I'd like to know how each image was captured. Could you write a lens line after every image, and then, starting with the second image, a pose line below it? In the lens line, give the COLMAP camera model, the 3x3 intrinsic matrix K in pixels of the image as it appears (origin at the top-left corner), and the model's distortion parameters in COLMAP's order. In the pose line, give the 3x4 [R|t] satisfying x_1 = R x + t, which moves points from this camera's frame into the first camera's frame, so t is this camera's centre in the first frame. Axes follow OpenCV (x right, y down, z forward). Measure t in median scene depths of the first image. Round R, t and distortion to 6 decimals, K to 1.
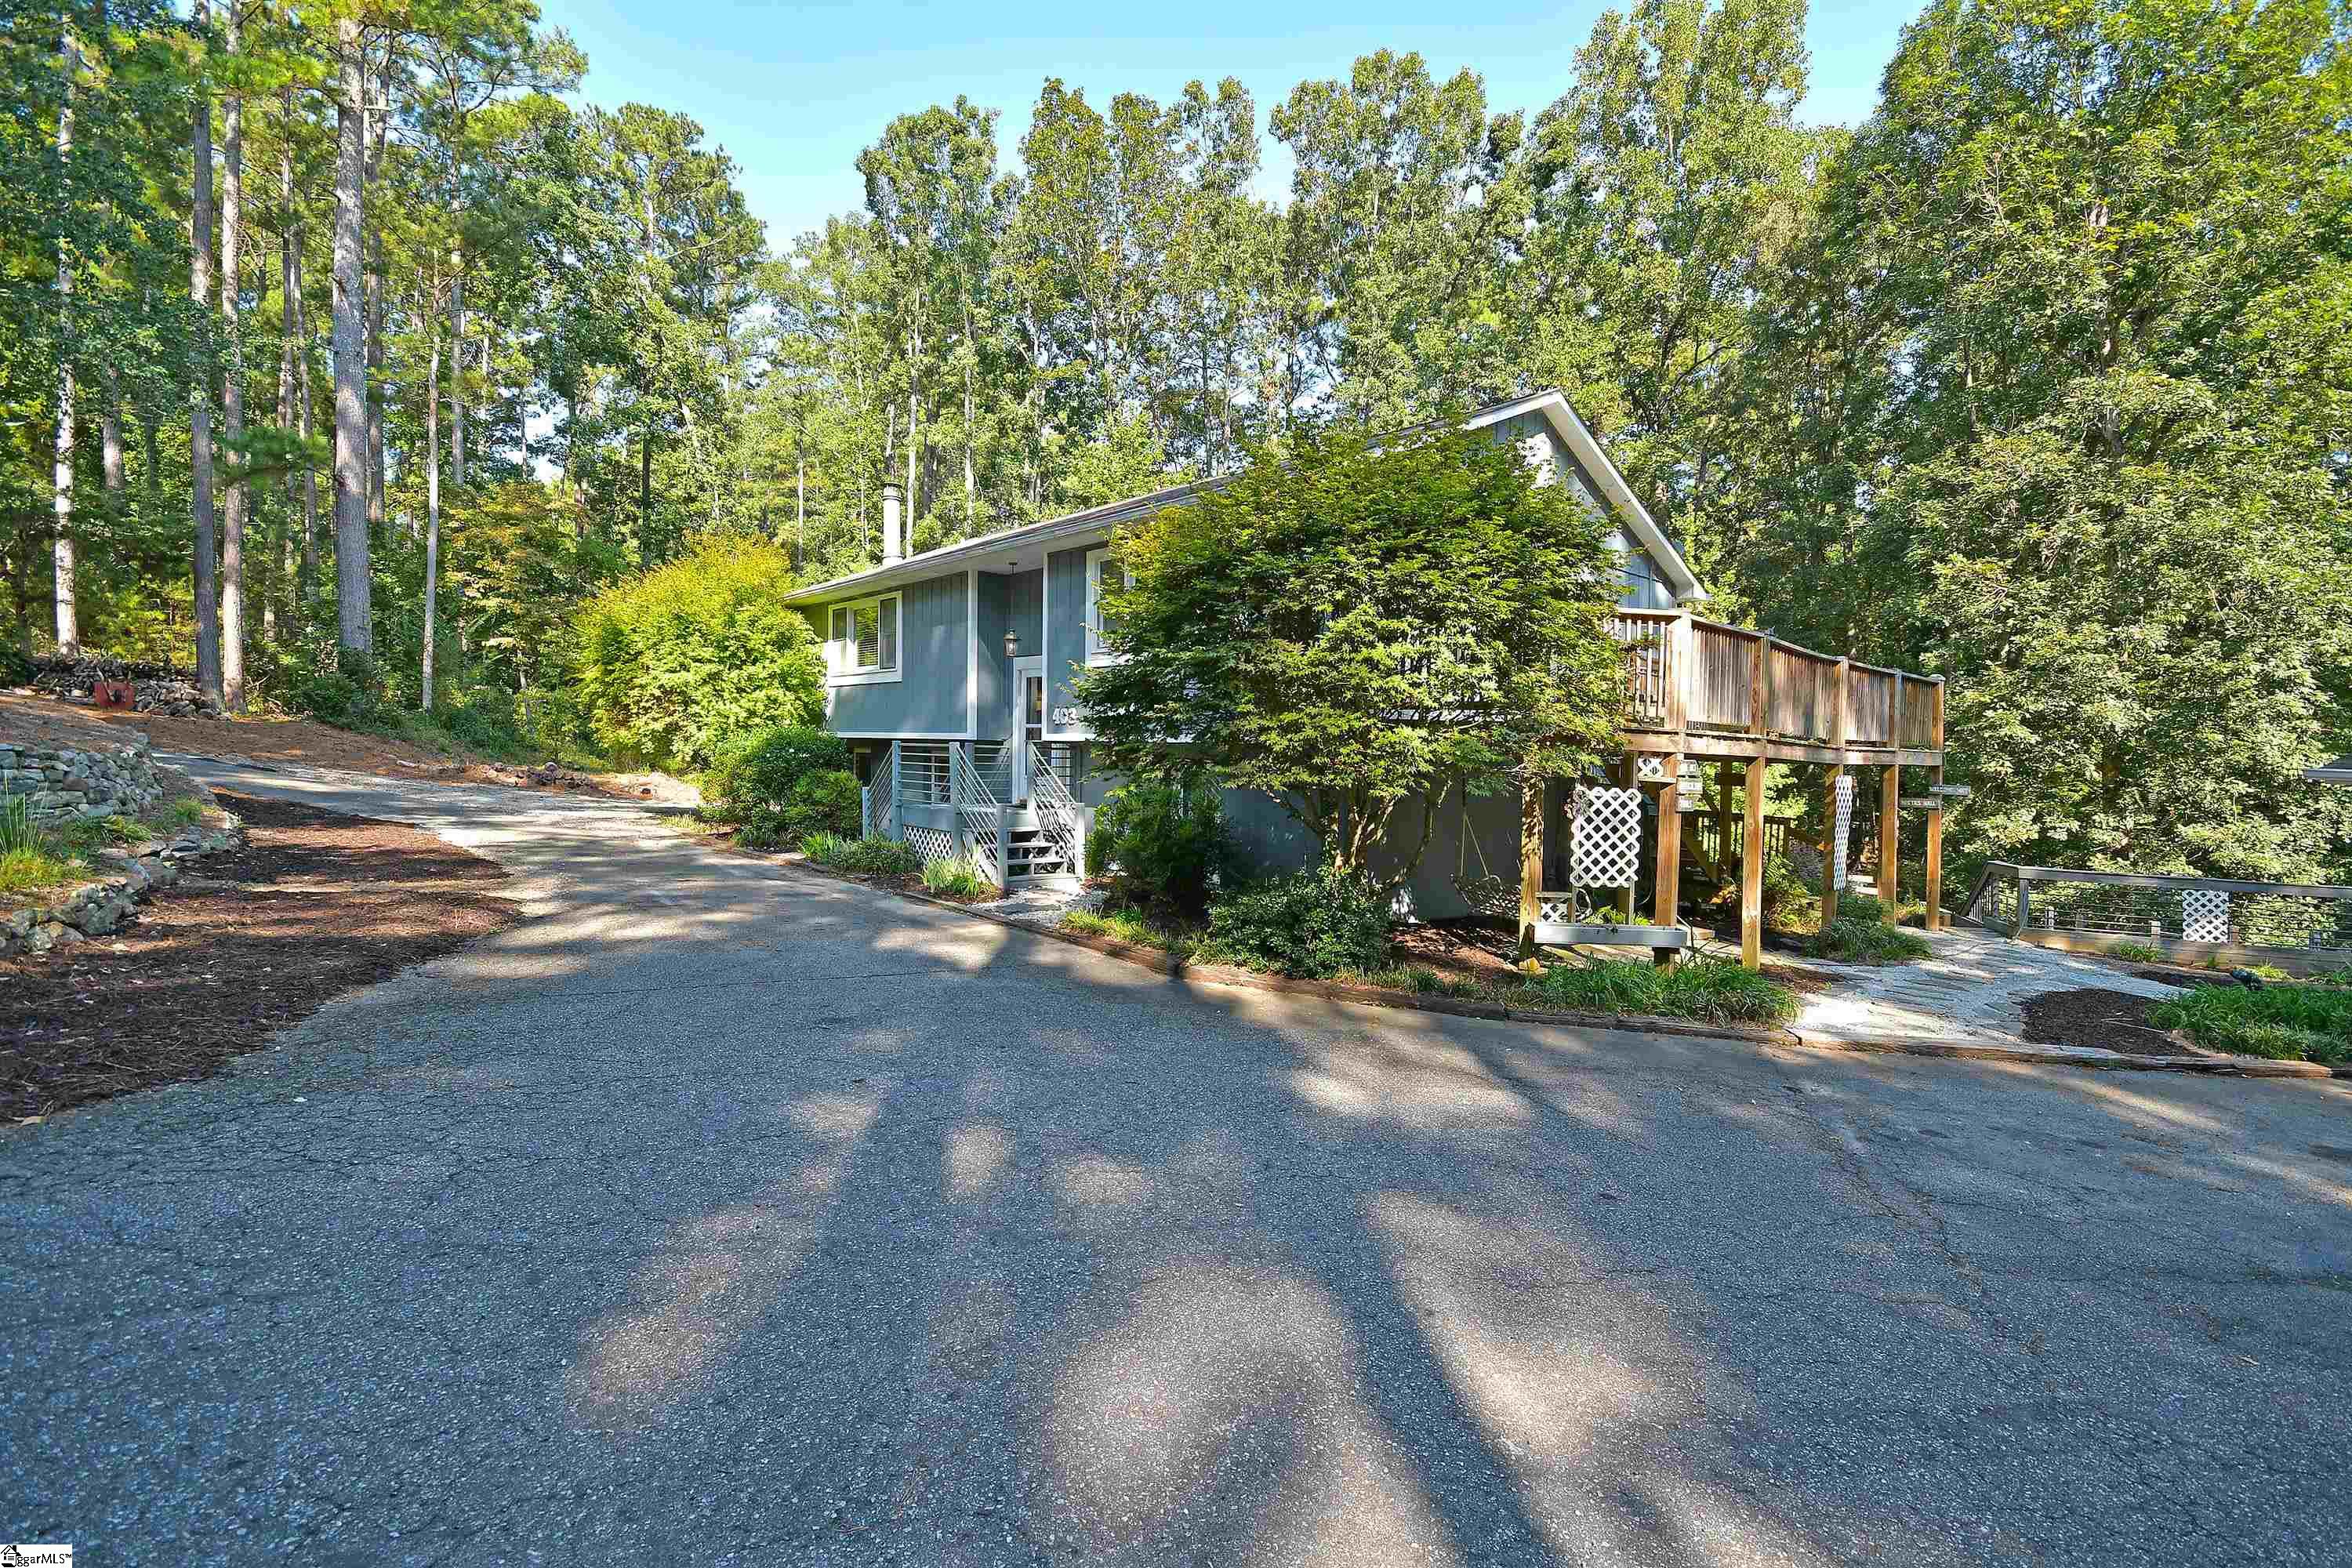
lens RADIAL K [[1031.3, 0, 1172.5], [0, 1031.3, 749.2], [0, 0, 1]] dist [0.000658, -0.005087]
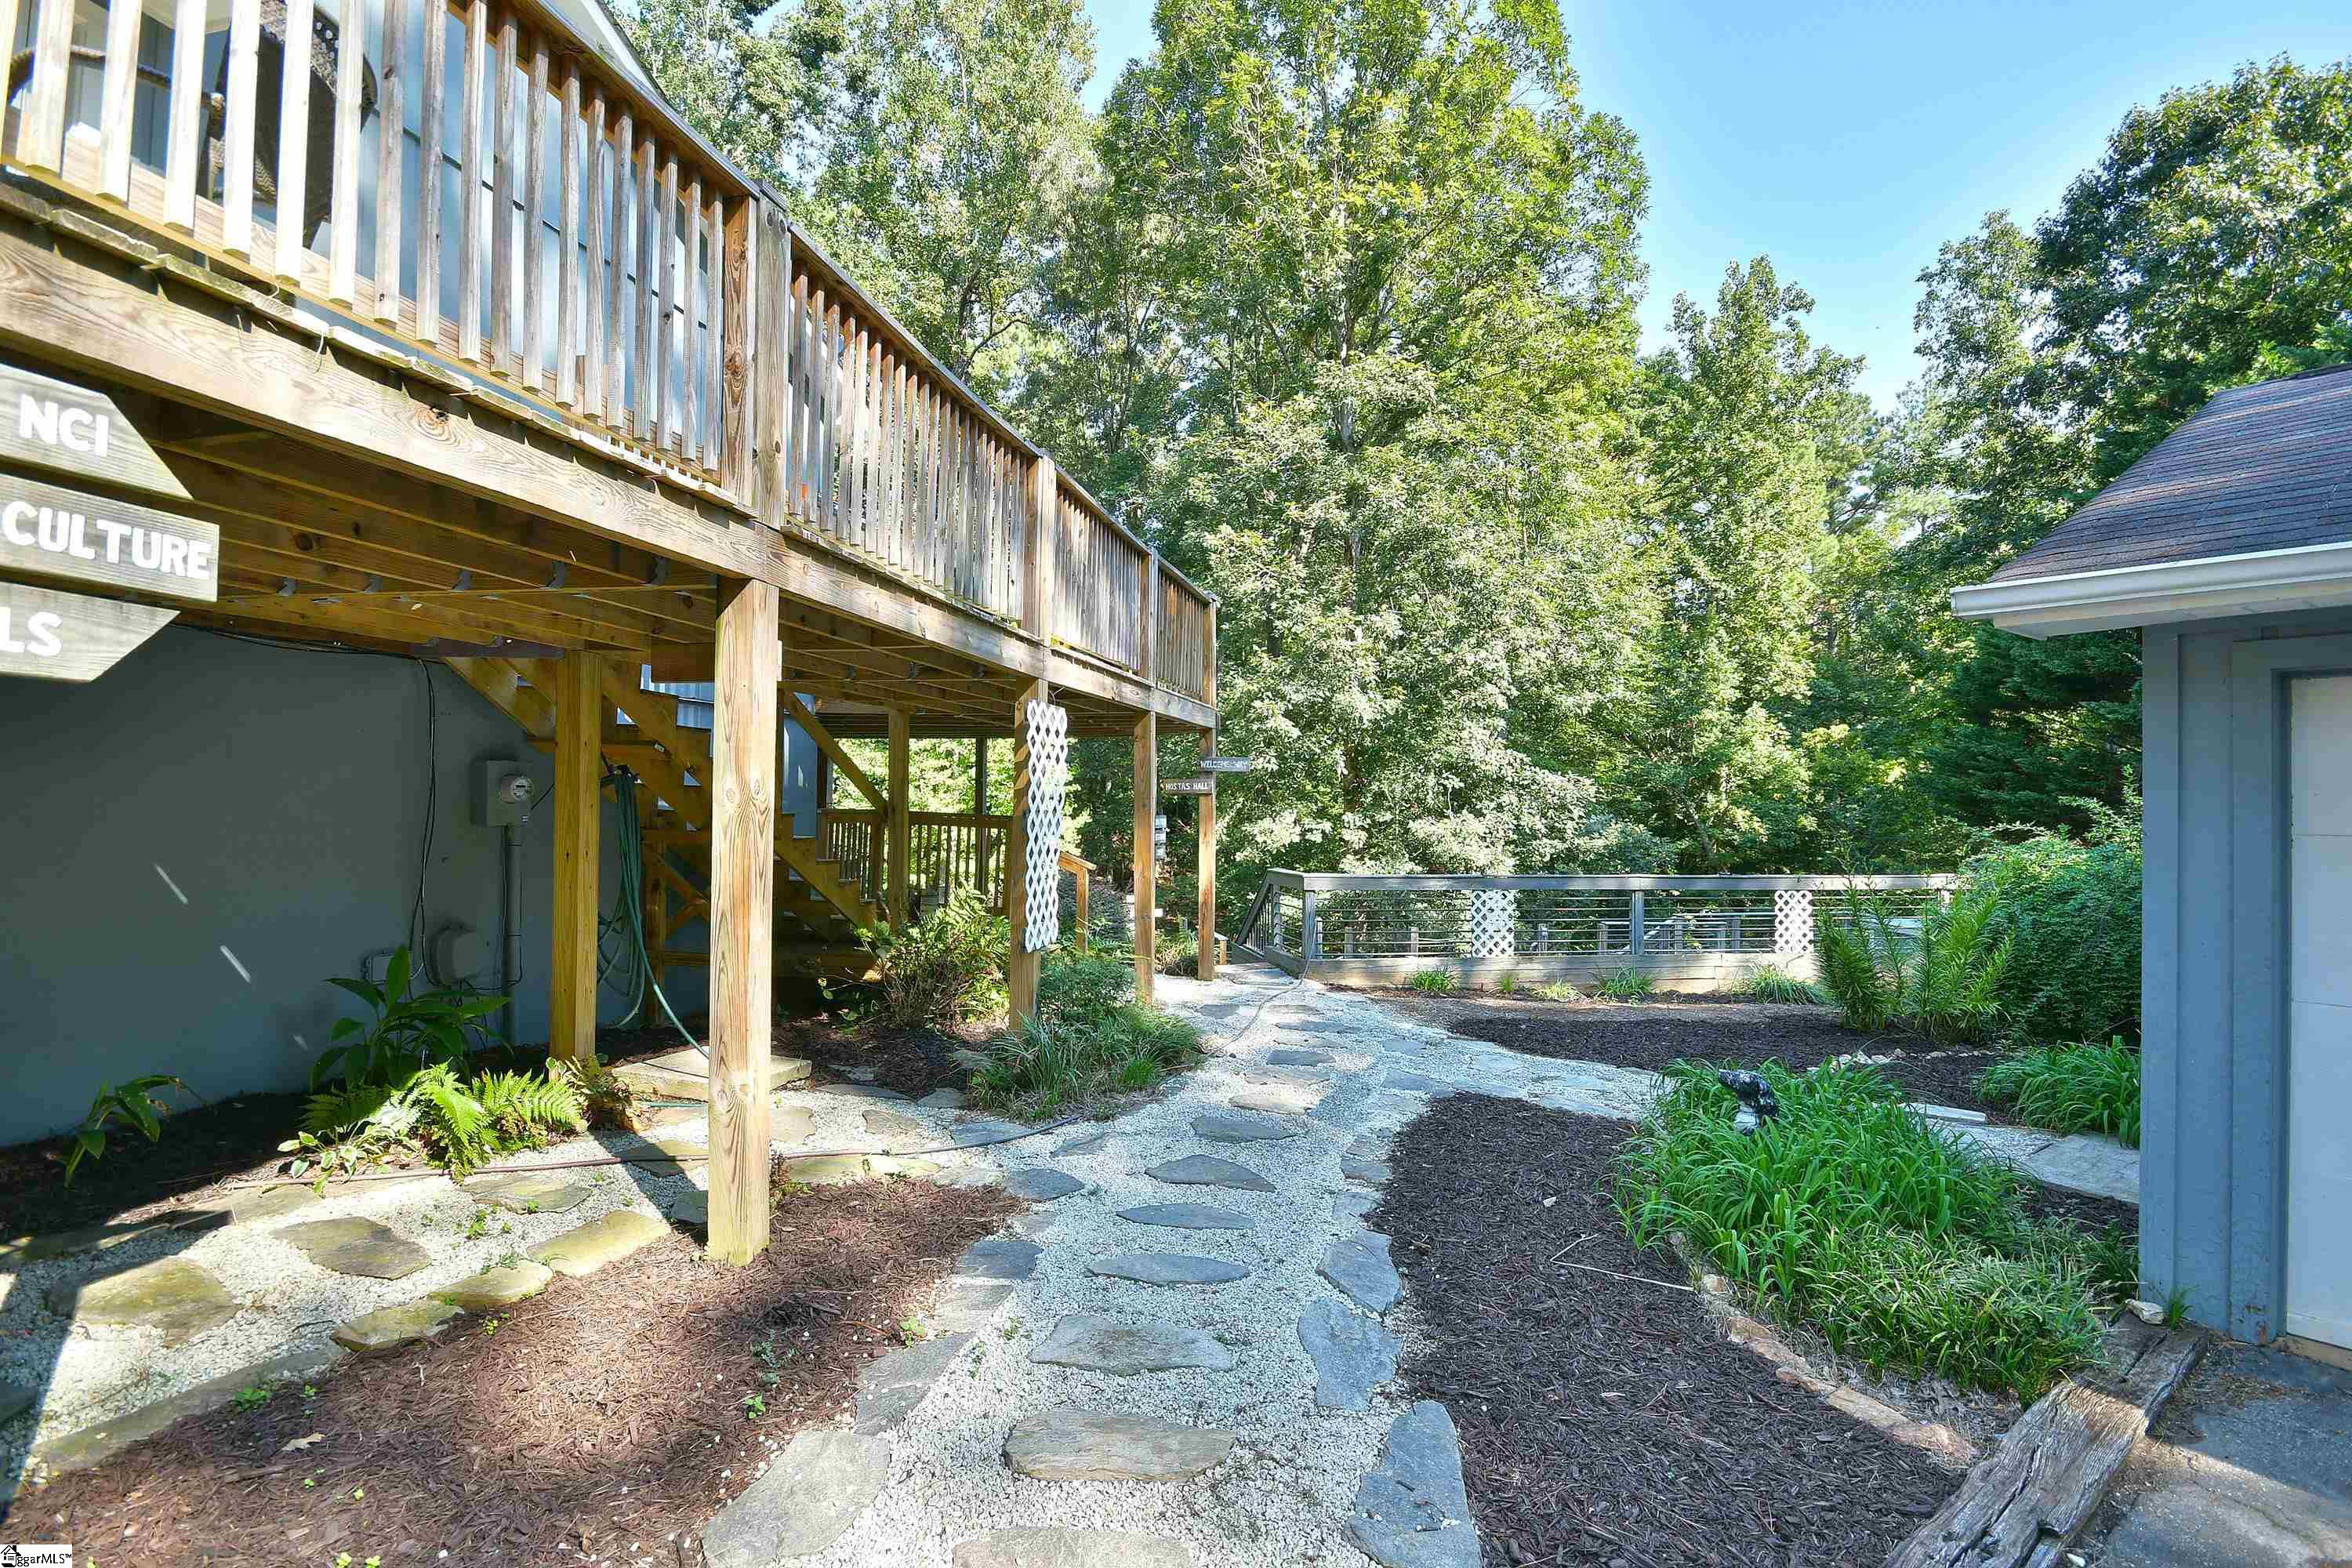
lens RADIAL K [[1031.3, 0, 1161.9], [0, 1031.3, 786.8], [0, 0, 1]] dist [0.000658, -0.005087]
pose [[0.830741, -0.012181, 0.556526, 0.237445], [0.011240, 0.999924, 0.005108, 0.033781], [-0.556546, 0.002012, 0.830814, 0.318371]]
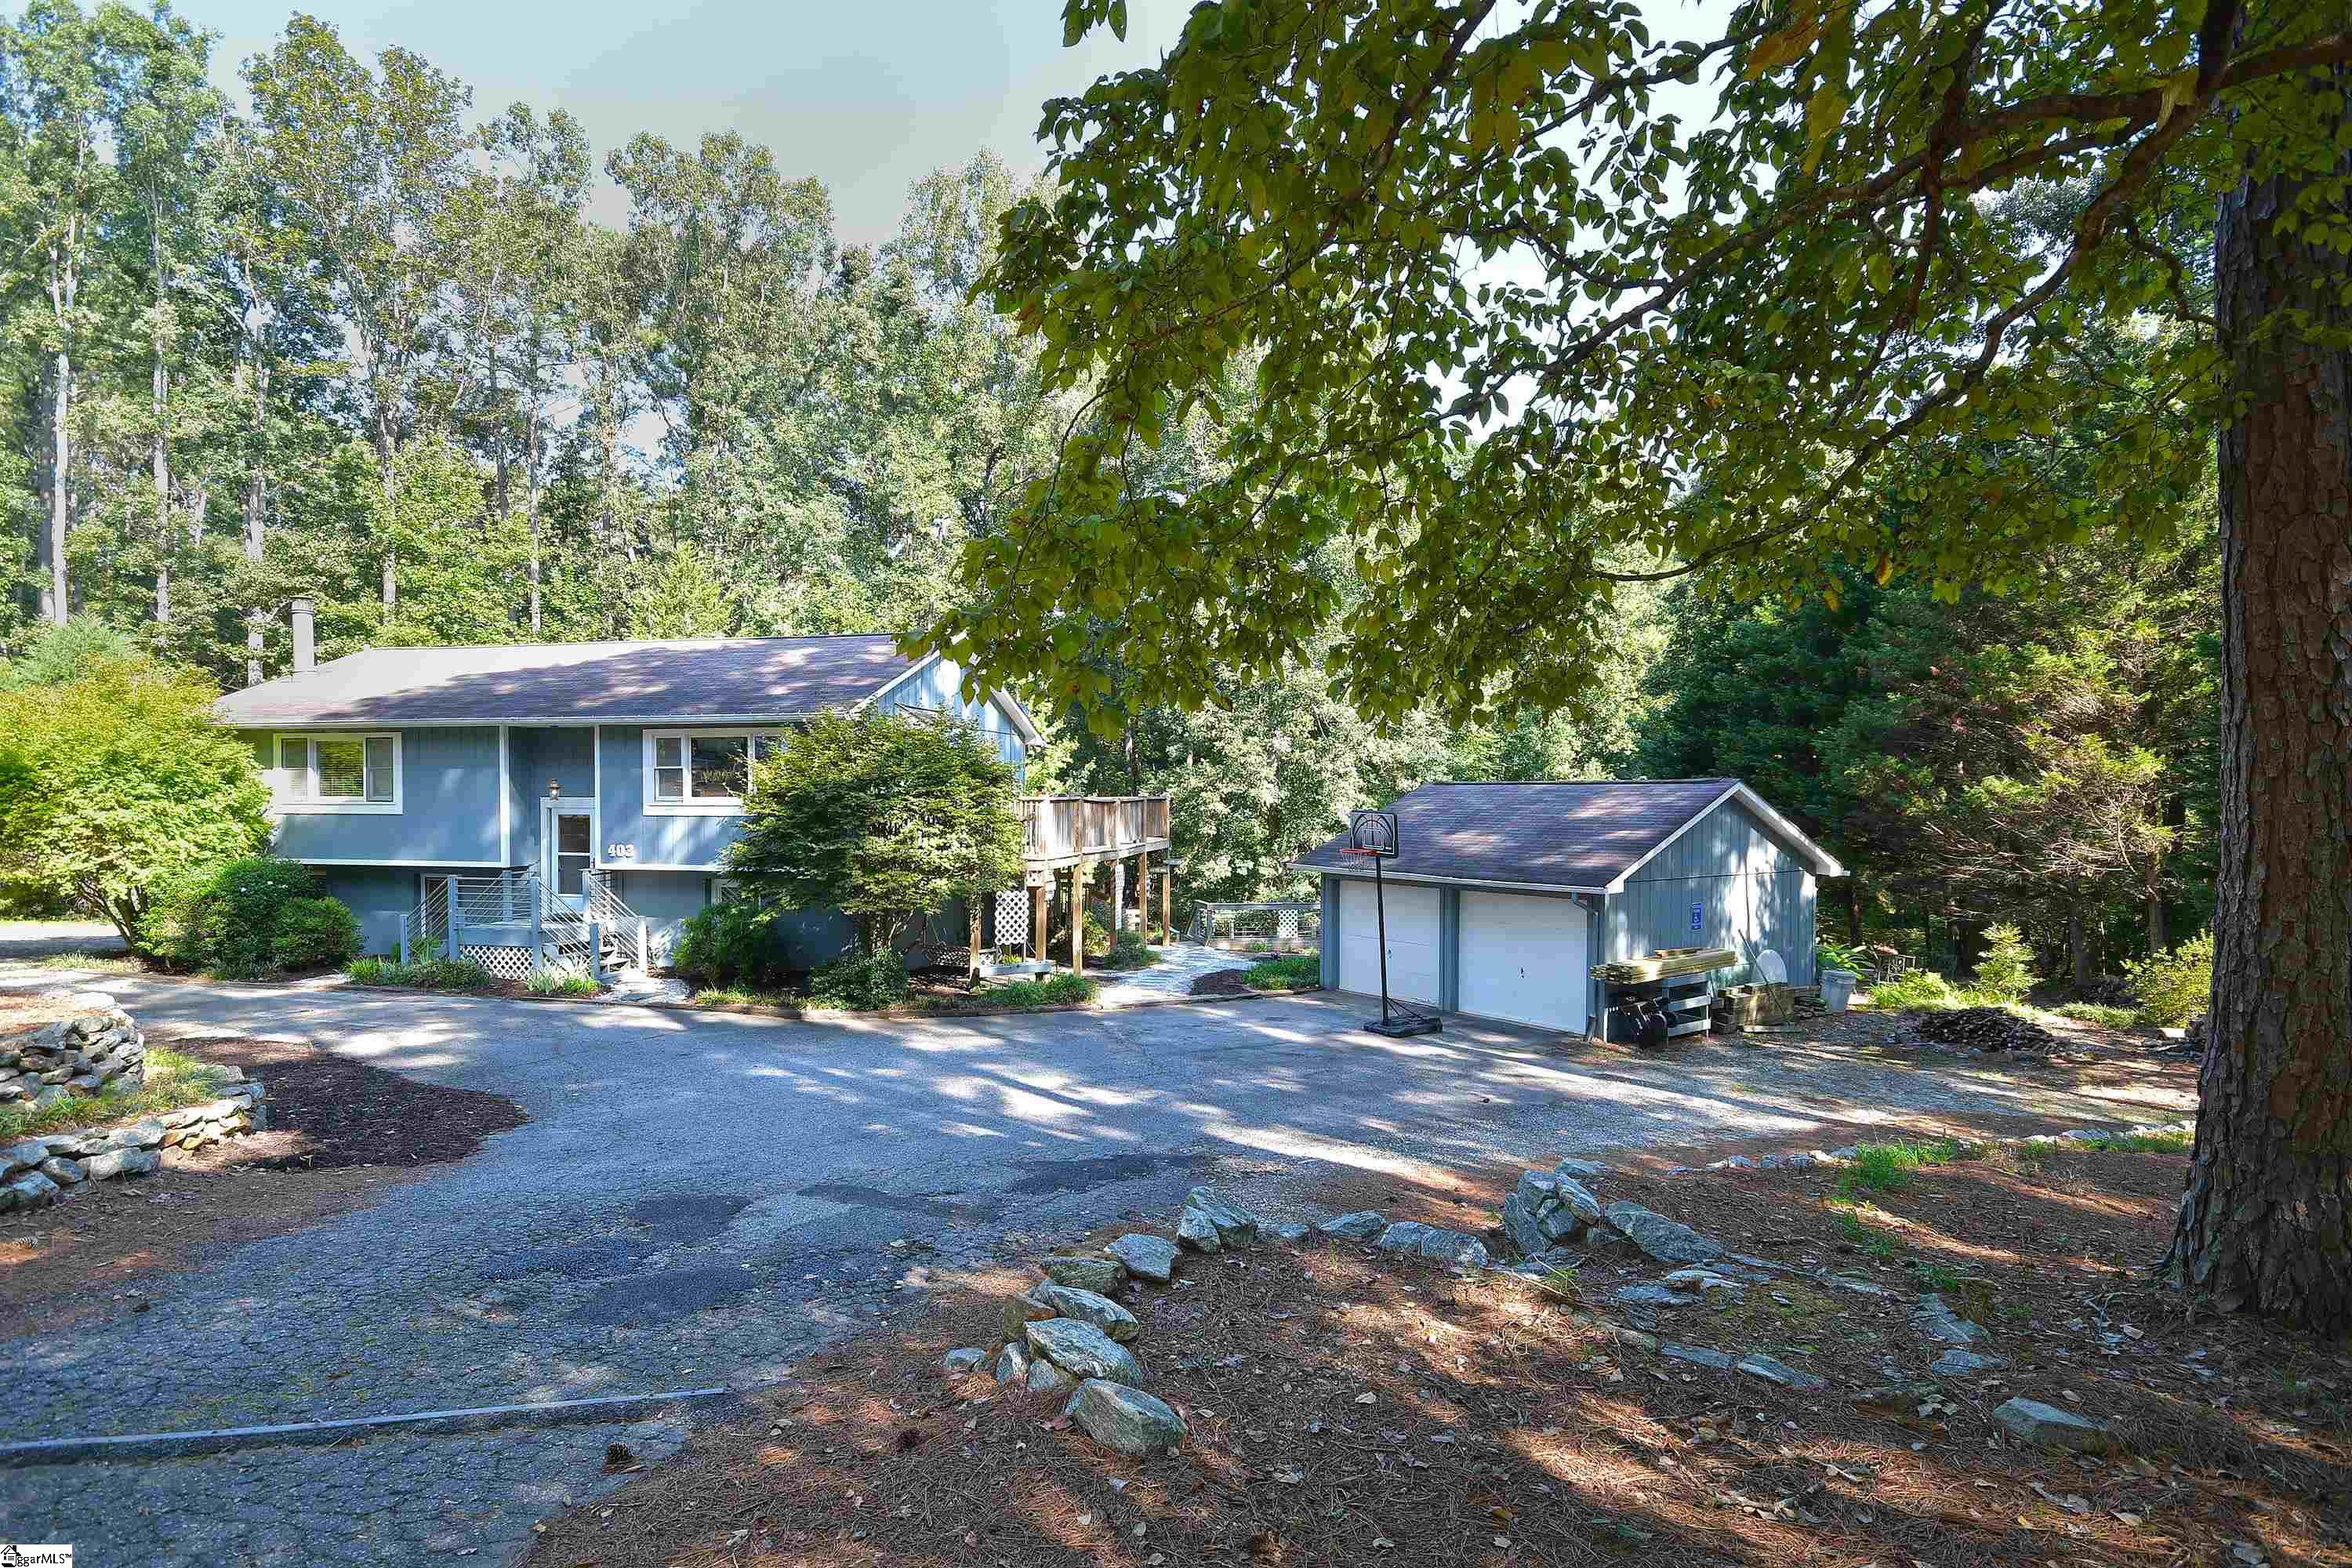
lens RADIAL K [[1158.2, 0, 1160.4], [0, 1158.2, 788.0], [0, 0, 1]] dist [0.018790, -0.000831]
pose [[0.821431, -0.021804, 0.569891, -0.228875], [0.017560, 0.999762, 0.012939, -0.071035], [-0.570038, -0.000621, 0.821618, -0.367254]]
